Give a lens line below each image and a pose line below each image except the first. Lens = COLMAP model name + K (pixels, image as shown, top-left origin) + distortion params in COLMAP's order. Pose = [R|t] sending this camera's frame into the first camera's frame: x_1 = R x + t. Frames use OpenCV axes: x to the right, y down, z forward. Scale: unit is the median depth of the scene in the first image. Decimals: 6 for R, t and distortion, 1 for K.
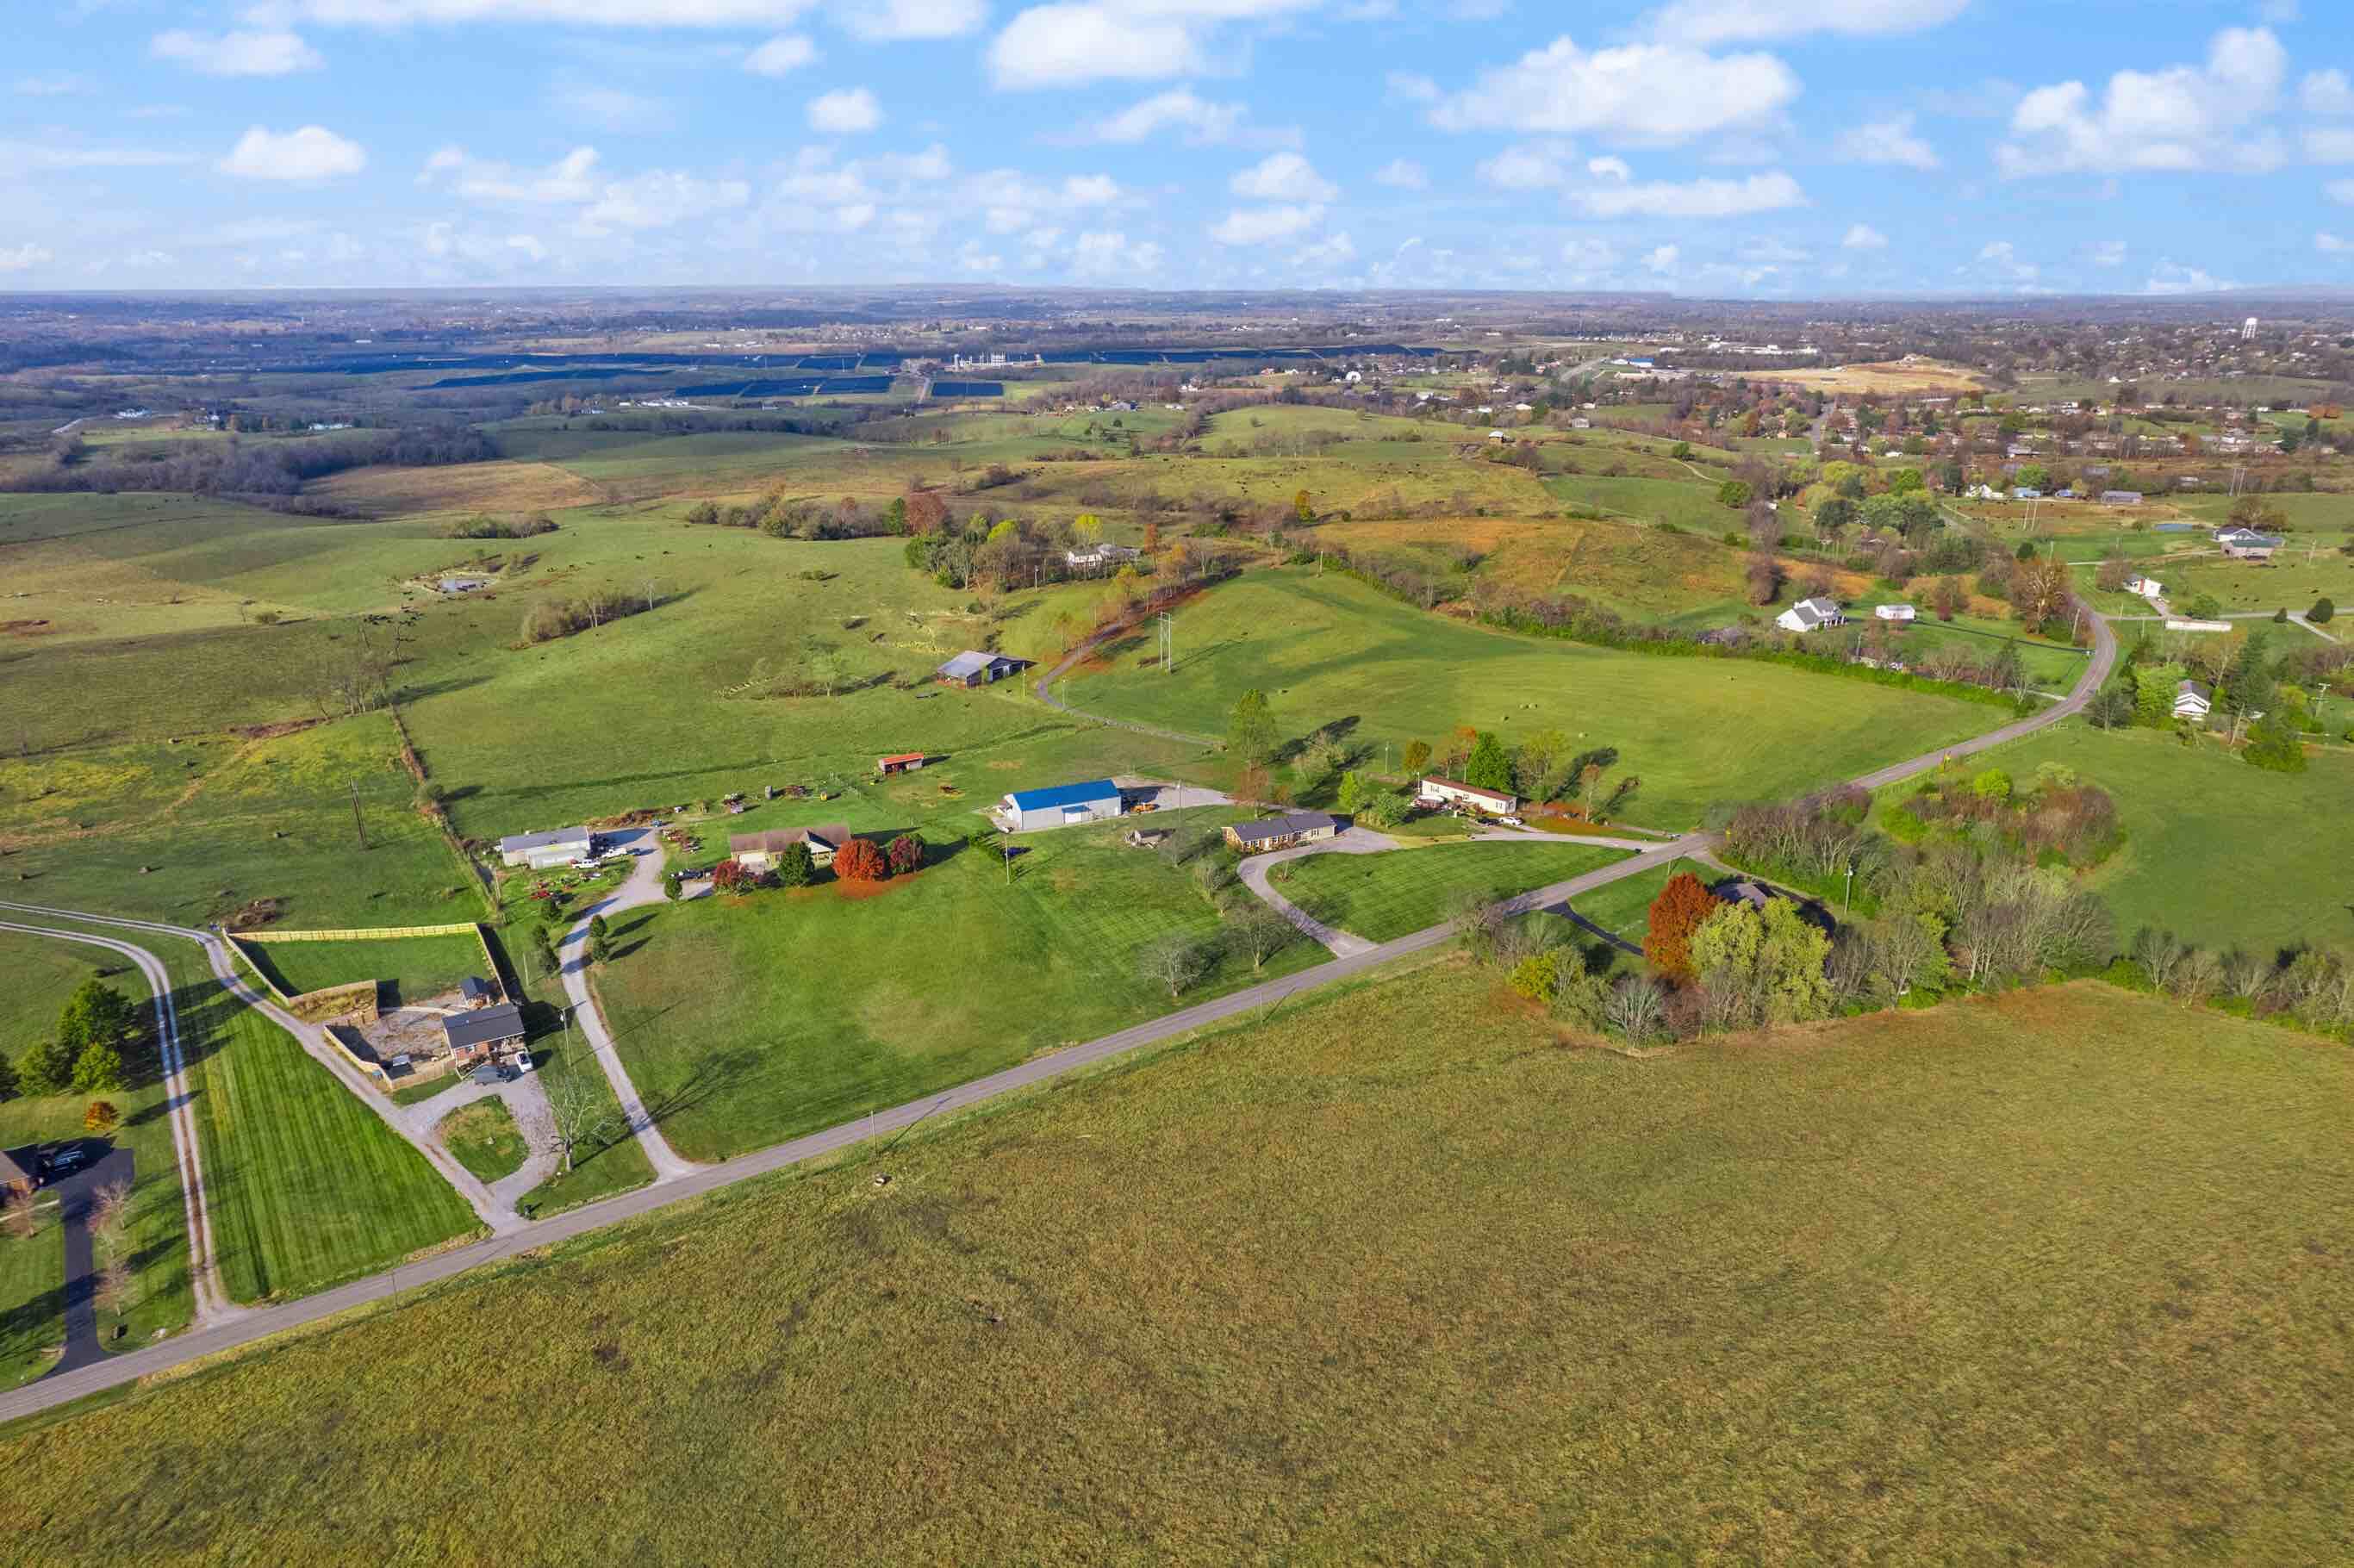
lens RADIAL K [[1562.1, 0, 1177.0], [0, 1562.1, 784.0], [0, 0, 1]] dist [-0.081386, 0.074357]
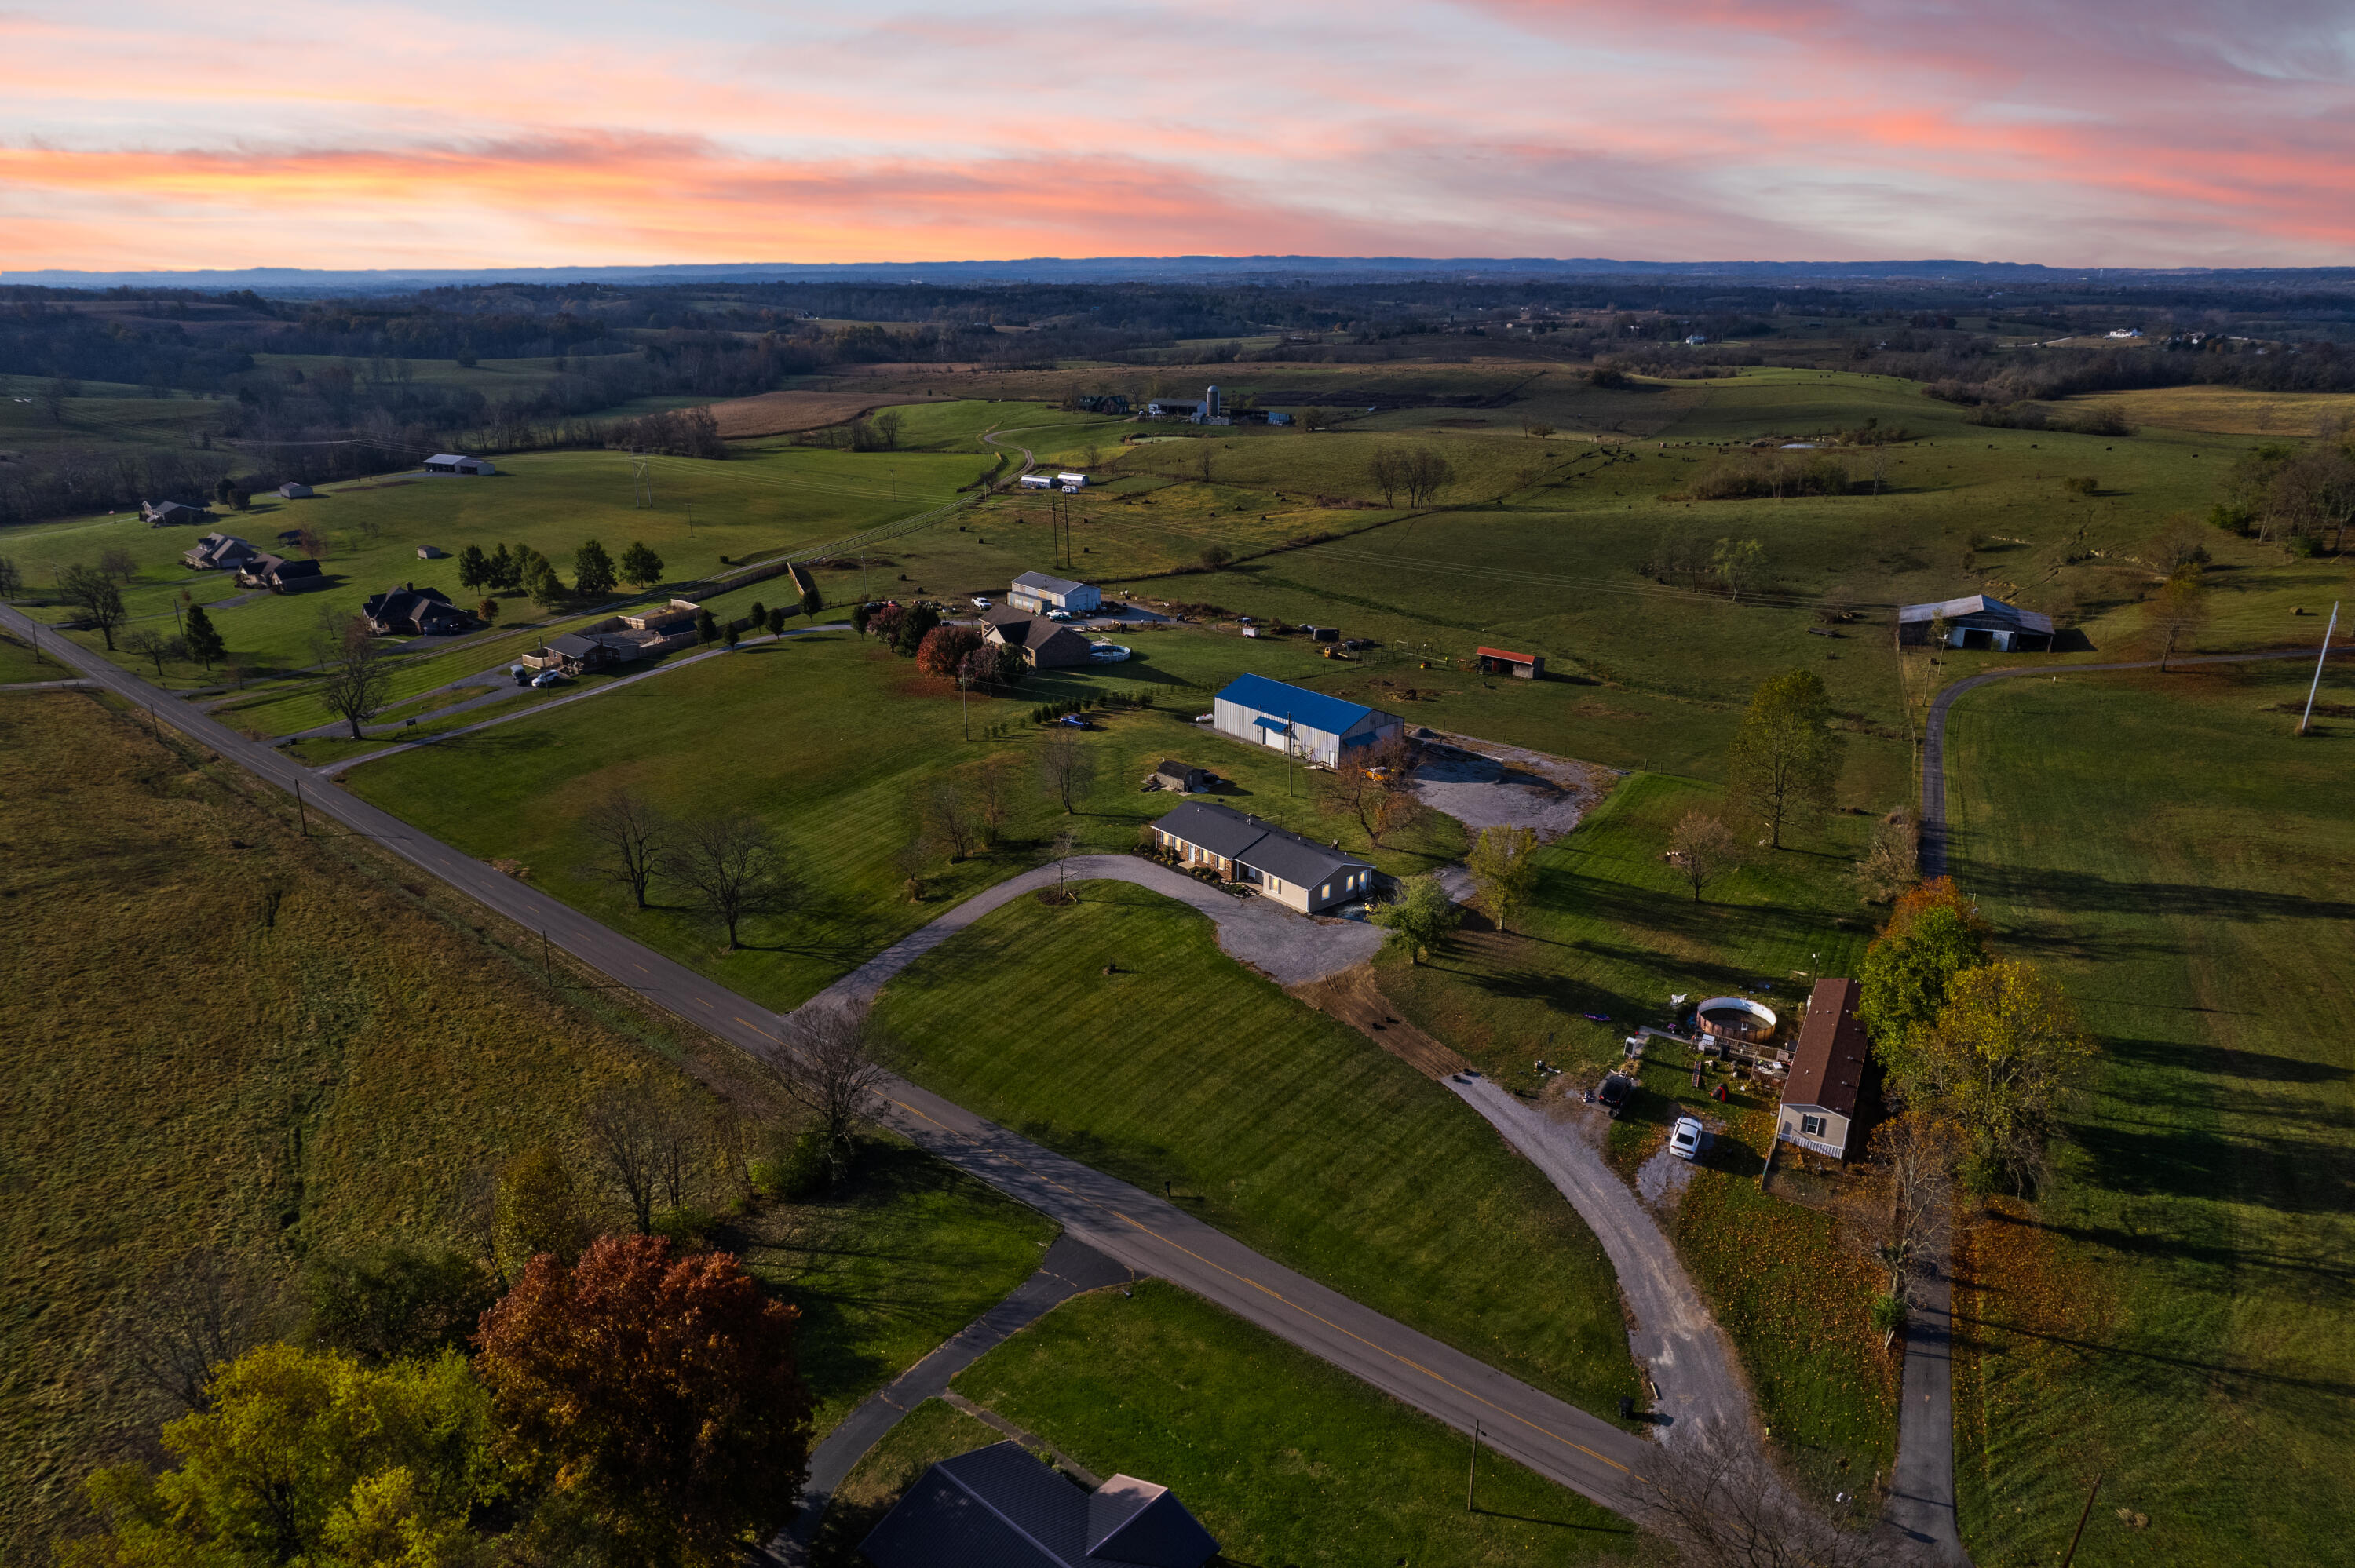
lens RADIAL K [[1562.6, 0, 1177.5], [0, 1562.6, 784.0], [0, 0, 1]] dist [-0.081386, 0.074357]
pose [[0.238102, 0.308745, -0.920860, 0.459179], [-0.306156, 0.923650, 0.230519, -0.084560], [0.921724, 0.227040, 0.314447, 0.789006]]
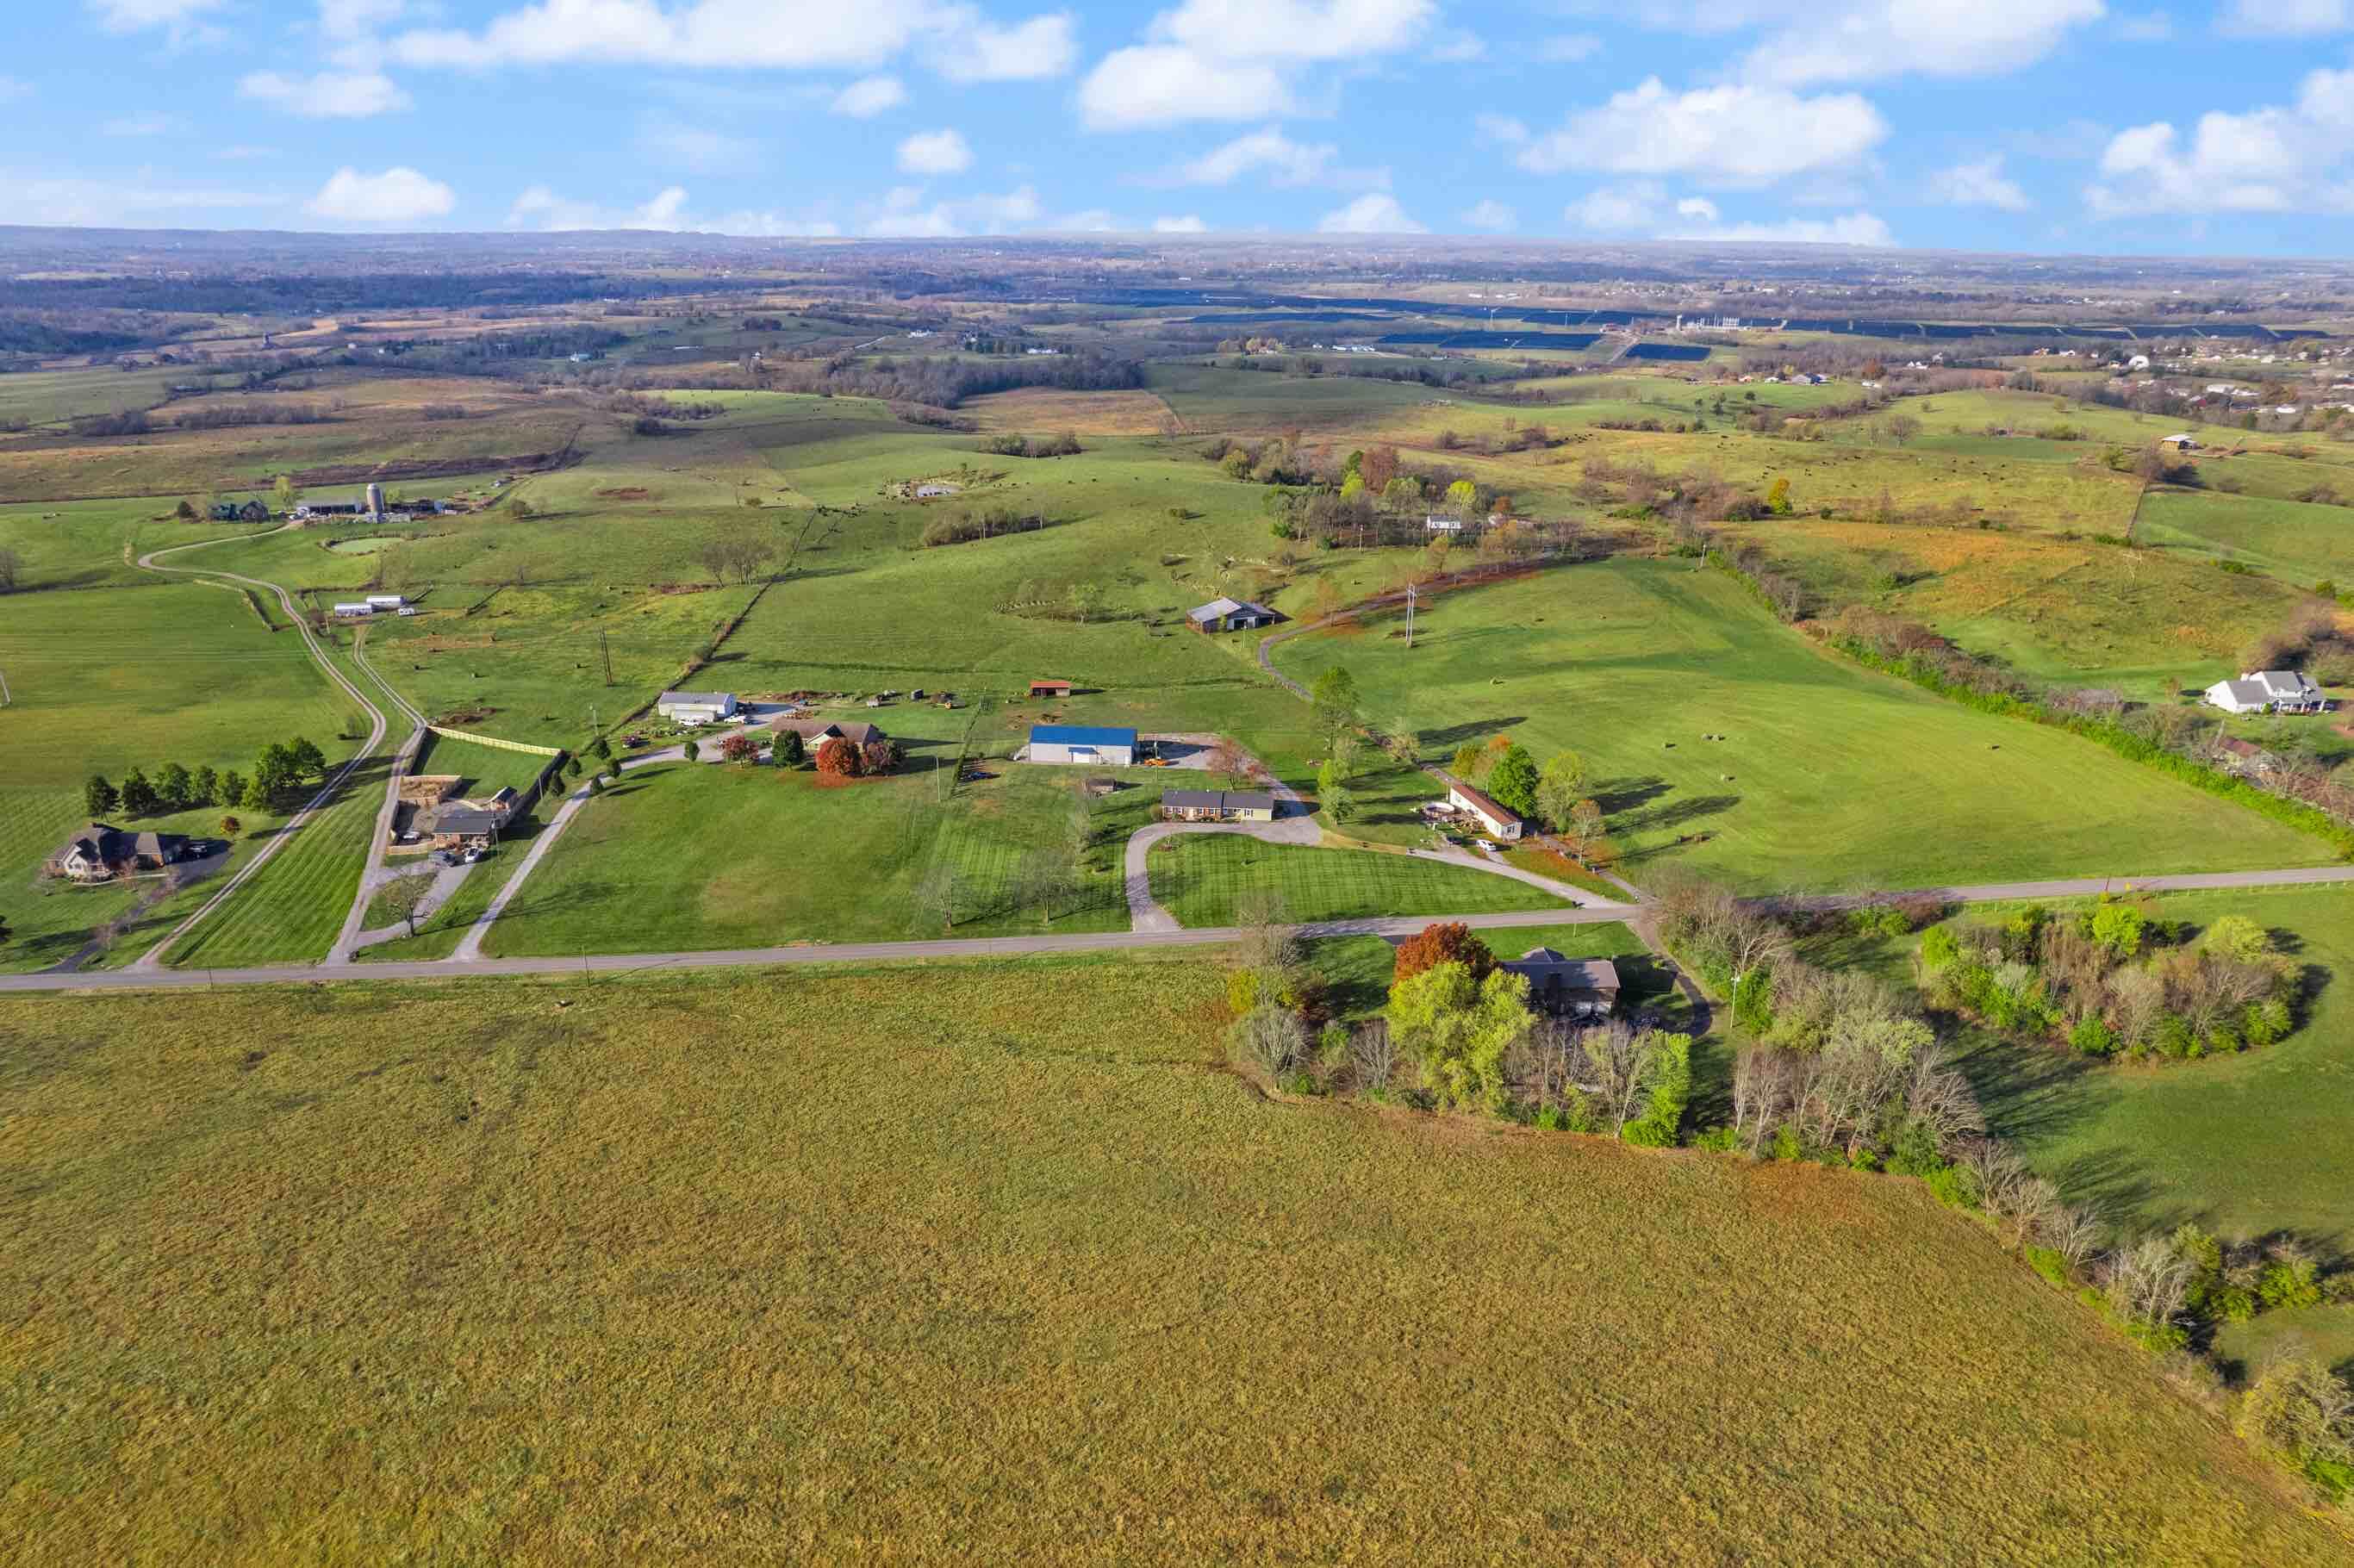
lens RADIAL K [[1562.1, 0, 1177.0], [0, 1562.1, 784.0], [0, 0, 1]] dist [-0.081386, 0.074357]
pose [[0.859397, 0.179454, -0.478782, 0.485398], [-0.165996, 0.983588, 0.070704, -0.045148], [0.483613, 0.018713, 0.875082, 0.125980]]
